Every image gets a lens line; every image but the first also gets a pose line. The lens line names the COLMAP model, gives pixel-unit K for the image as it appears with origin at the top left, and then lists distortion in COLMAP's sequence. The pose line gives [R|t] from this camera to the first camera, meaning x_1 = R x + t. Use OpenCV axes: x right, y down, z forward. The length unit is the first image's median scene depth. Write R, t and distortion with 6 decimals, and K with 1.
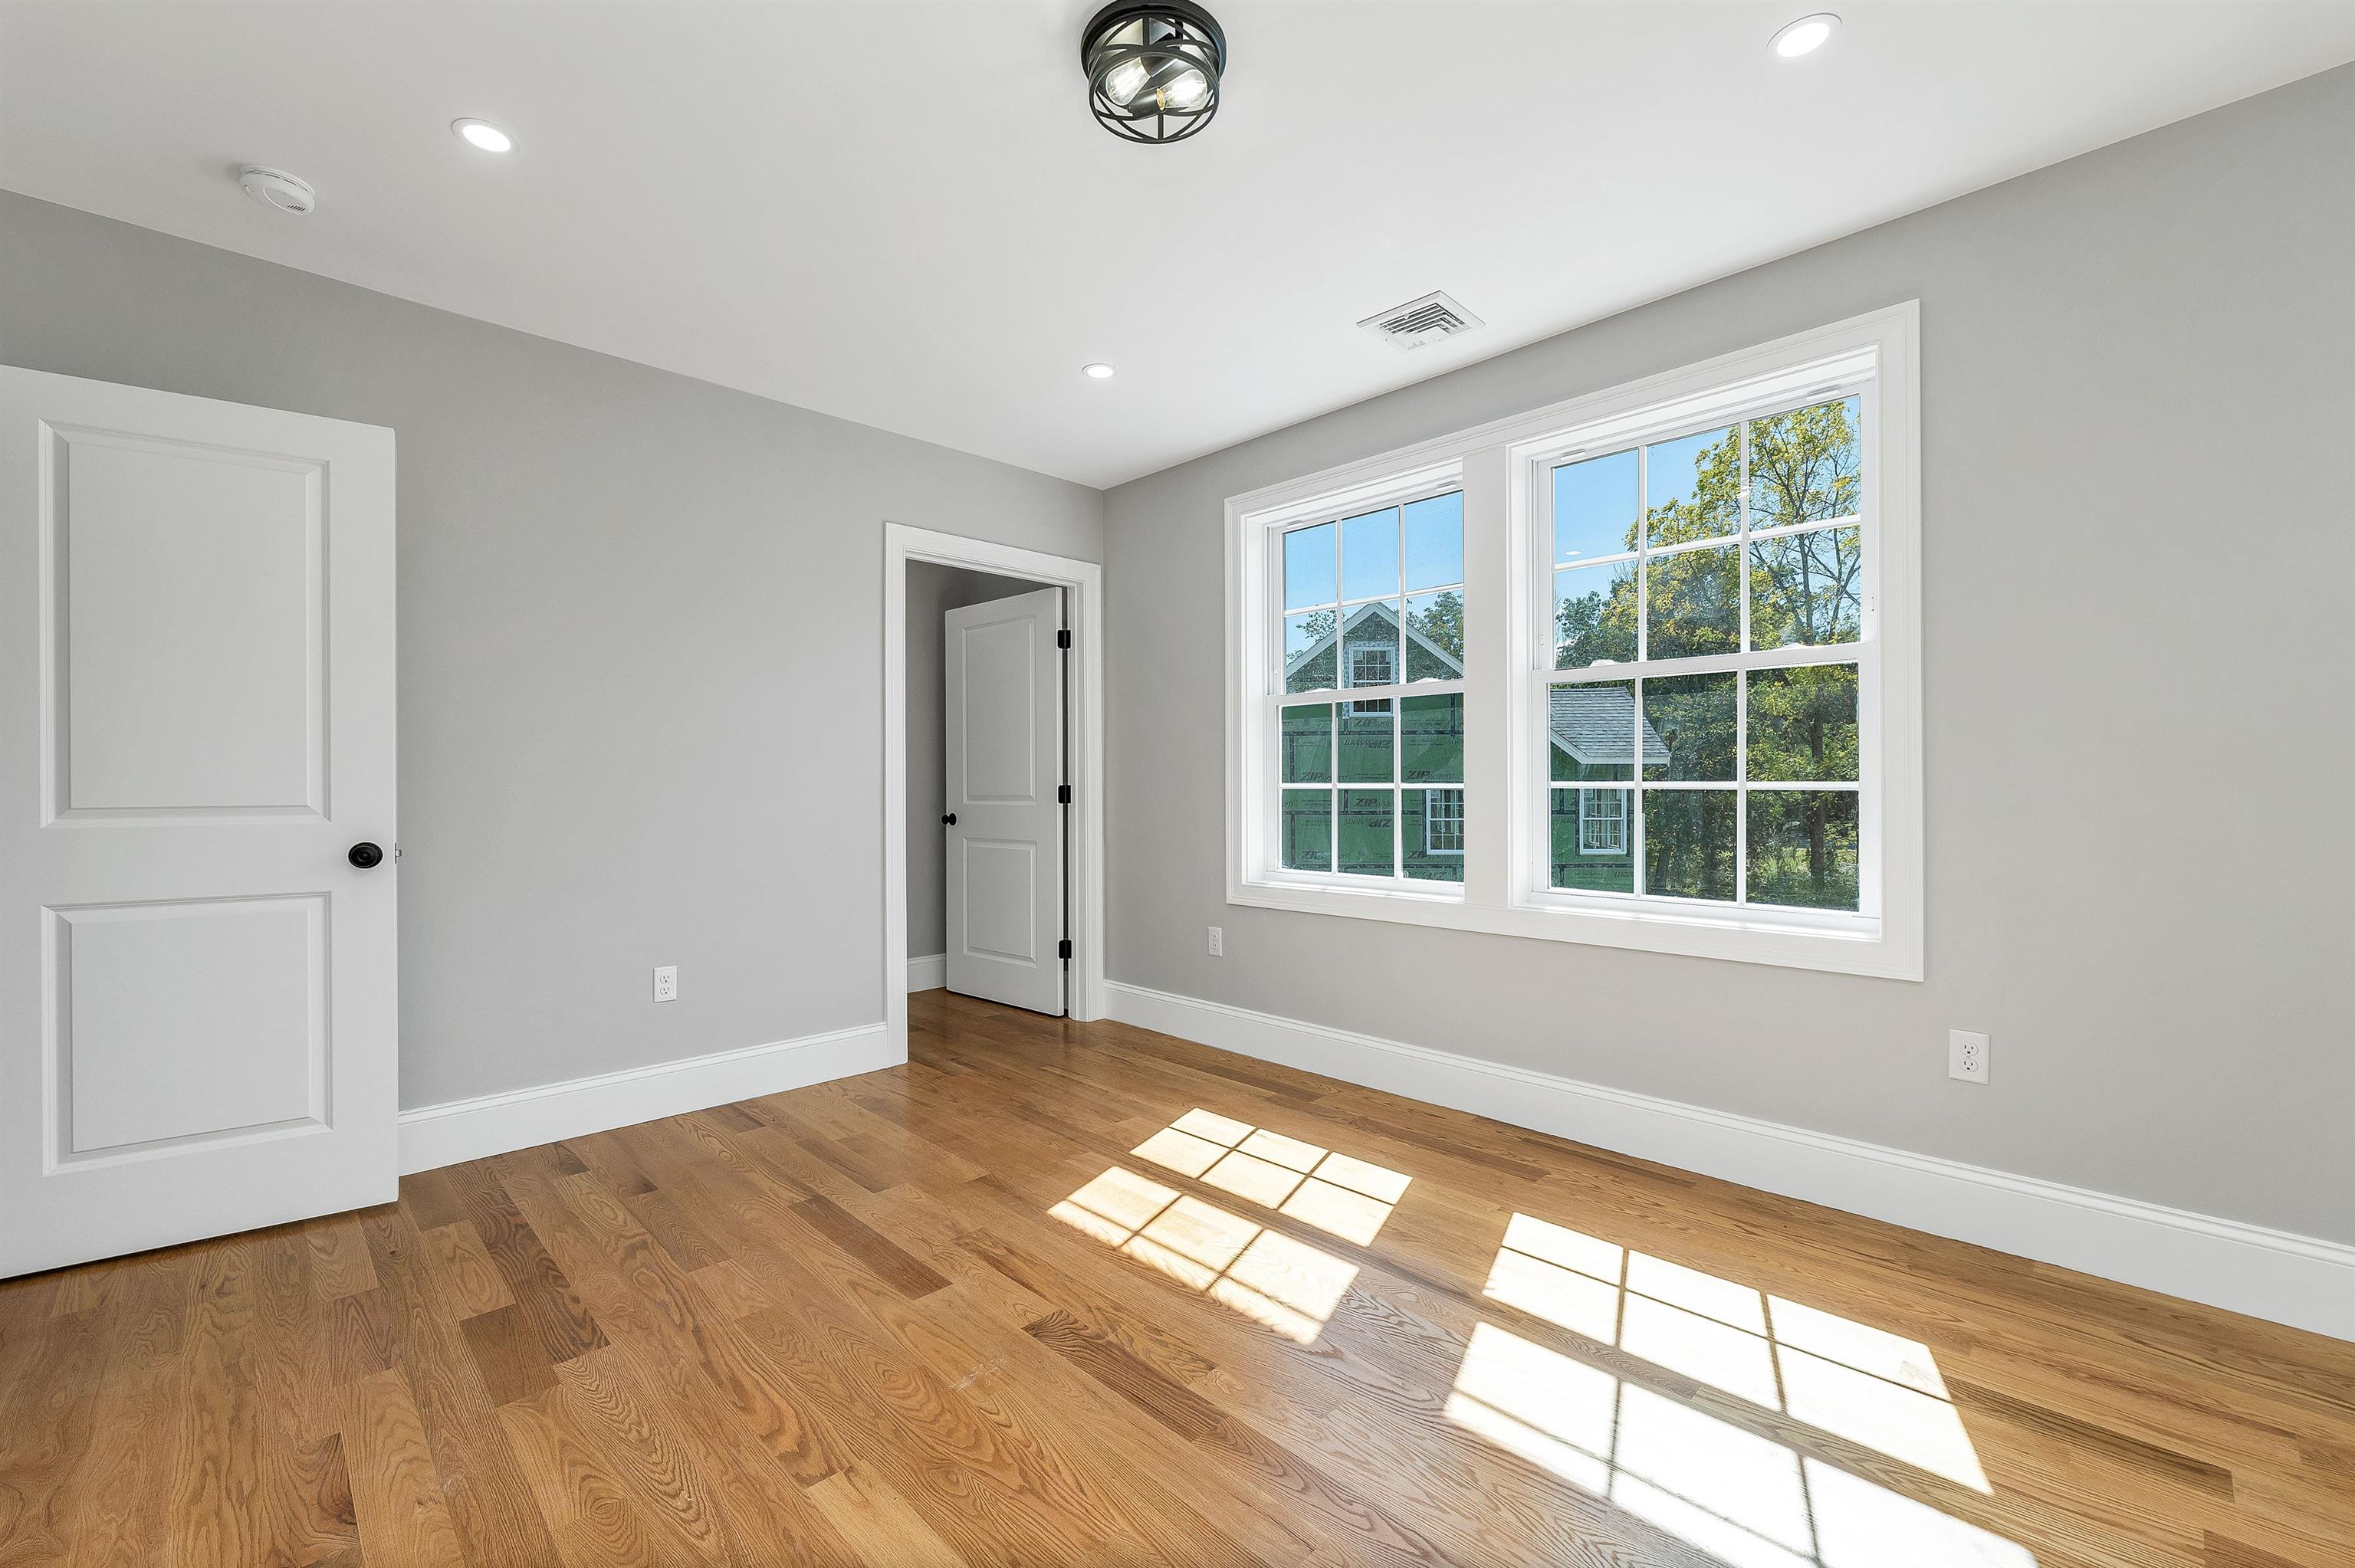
lens RADIAL K [[979.7, 0, 1160.7], [0, 979.7, 793.4], [0, 0, 1]] dist [-0.000846, 0.000130]
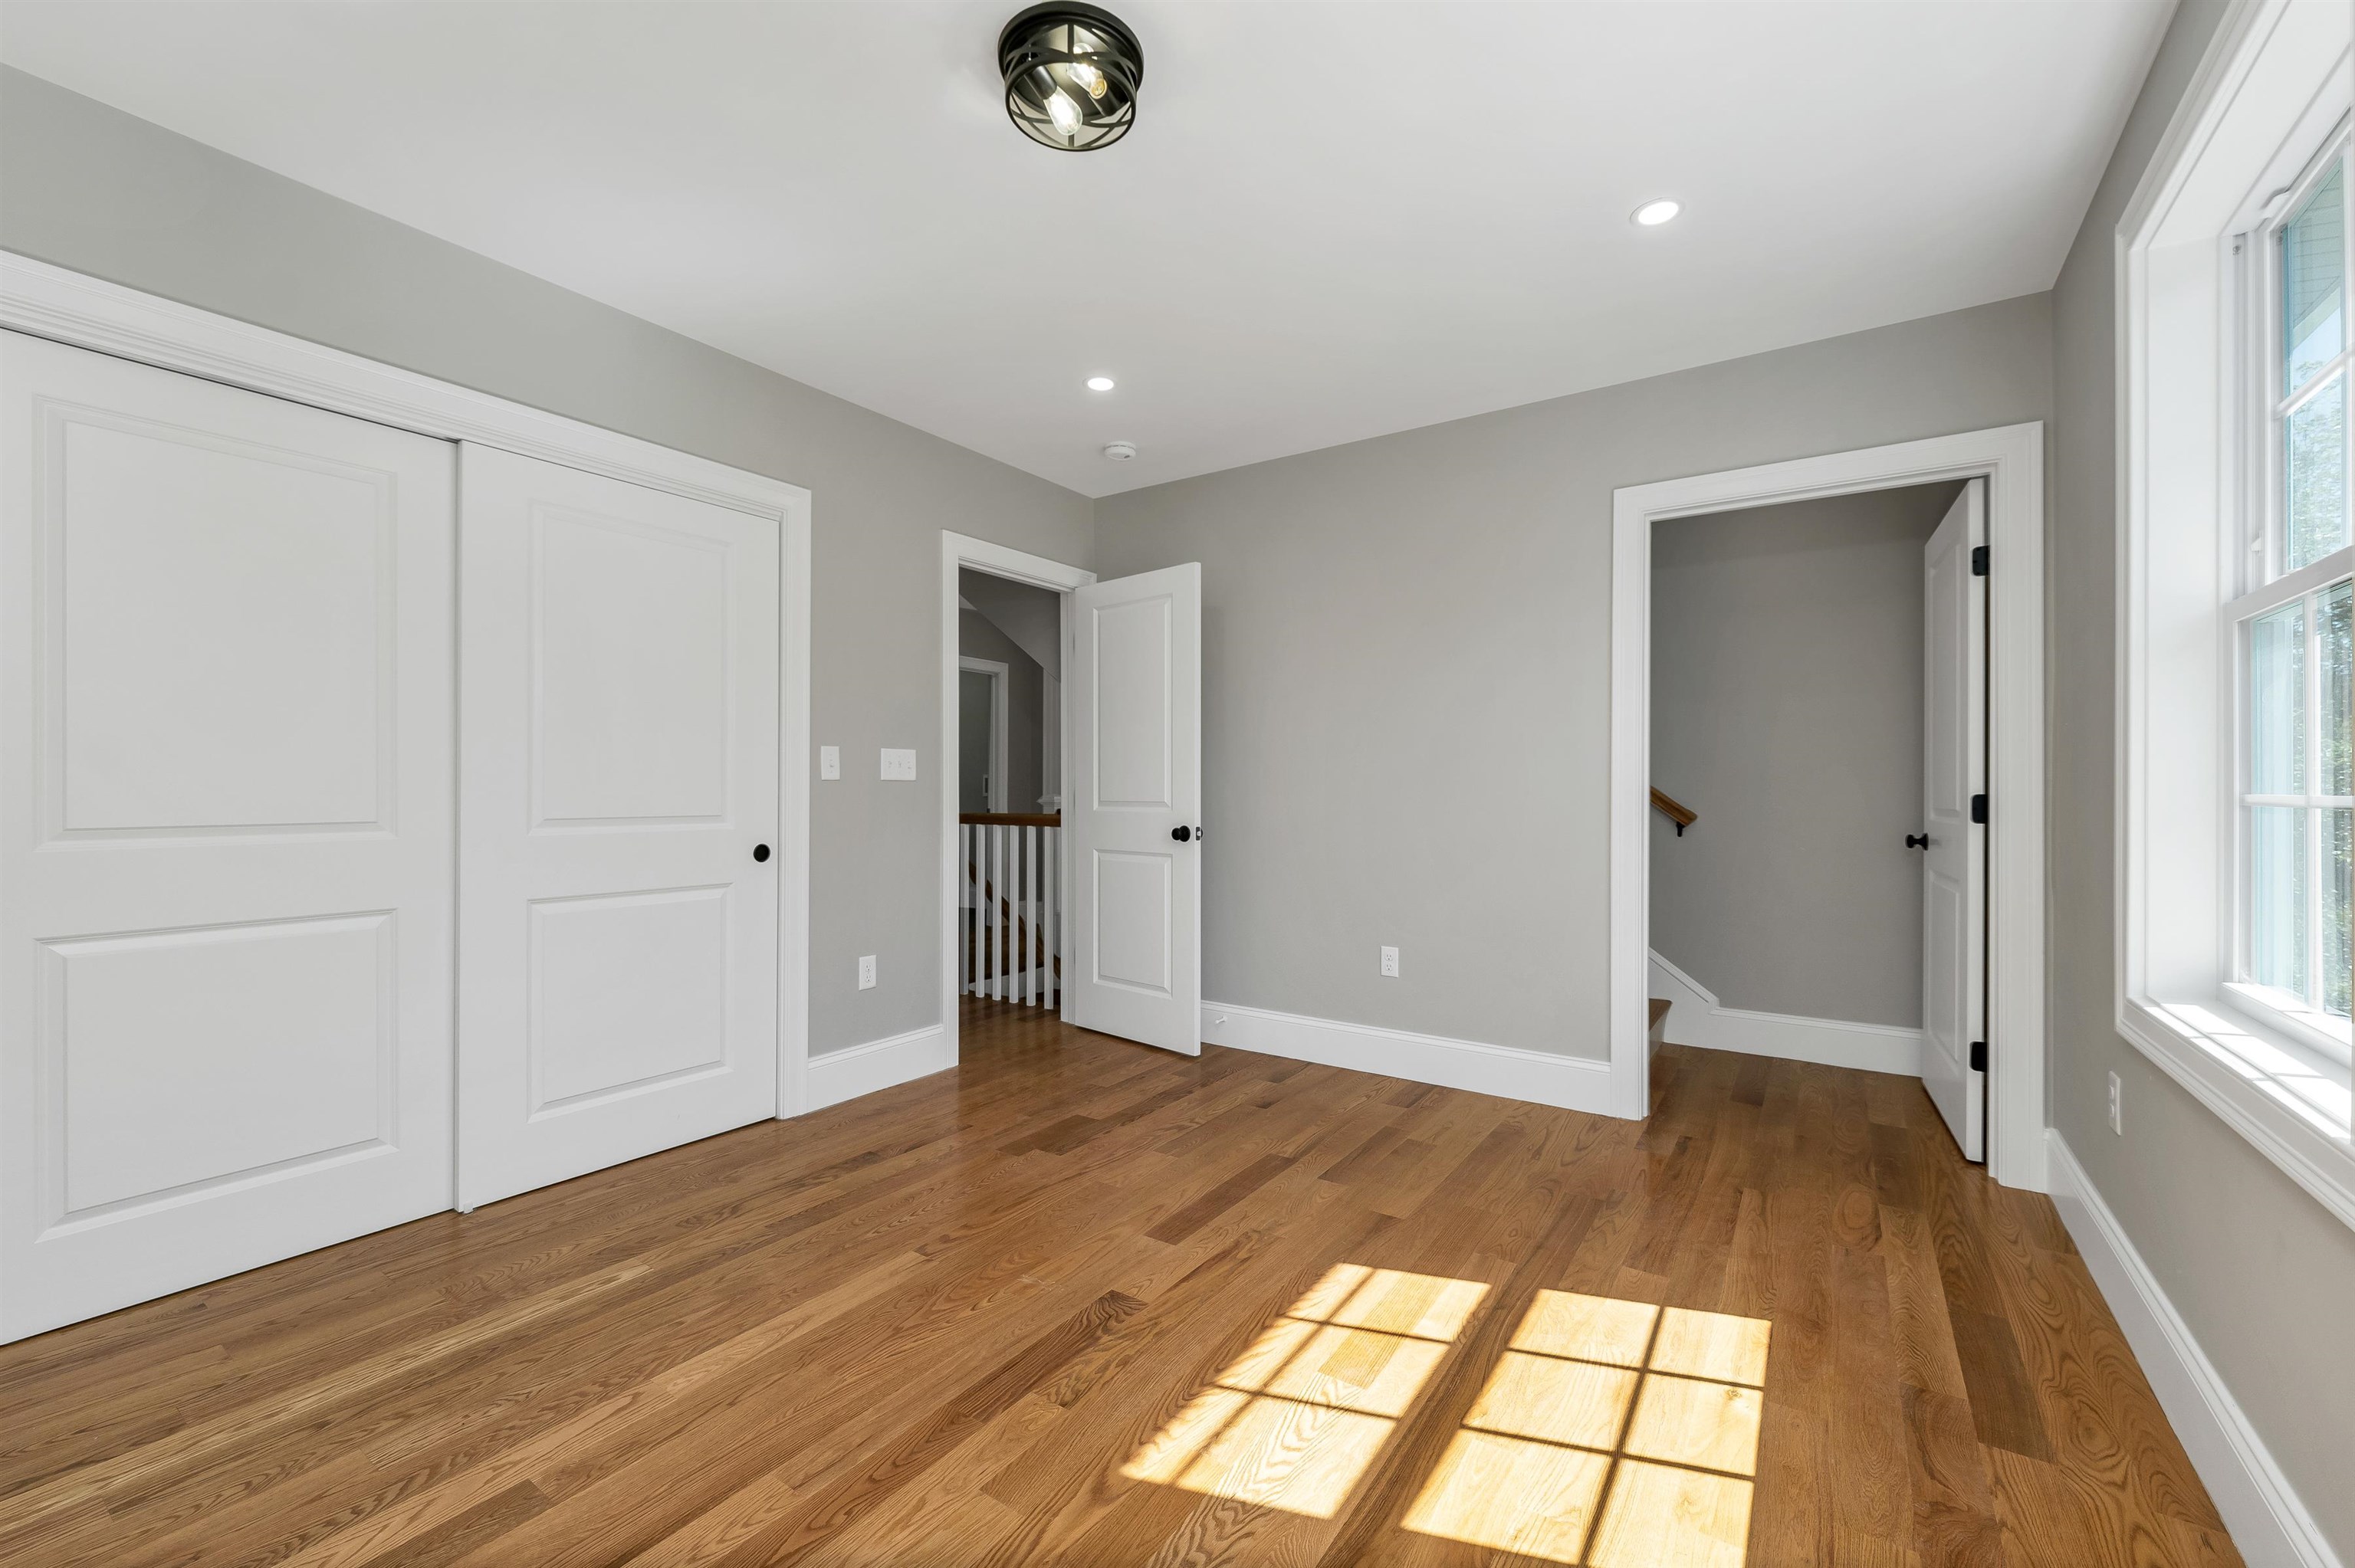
lens RADIAL K [[956.3, 0, 1165.6], [0, 956.3, 791.9], [0, 0, 1]] dist [-0.002932, -0.000084]
pose [[0.190397, 0.005815, -0.981690, 0.719533], [-0.012109, 0.999920, 0.003574, -0.010154], [0.981633, 0.011207, 0.190452, 0.671597]]
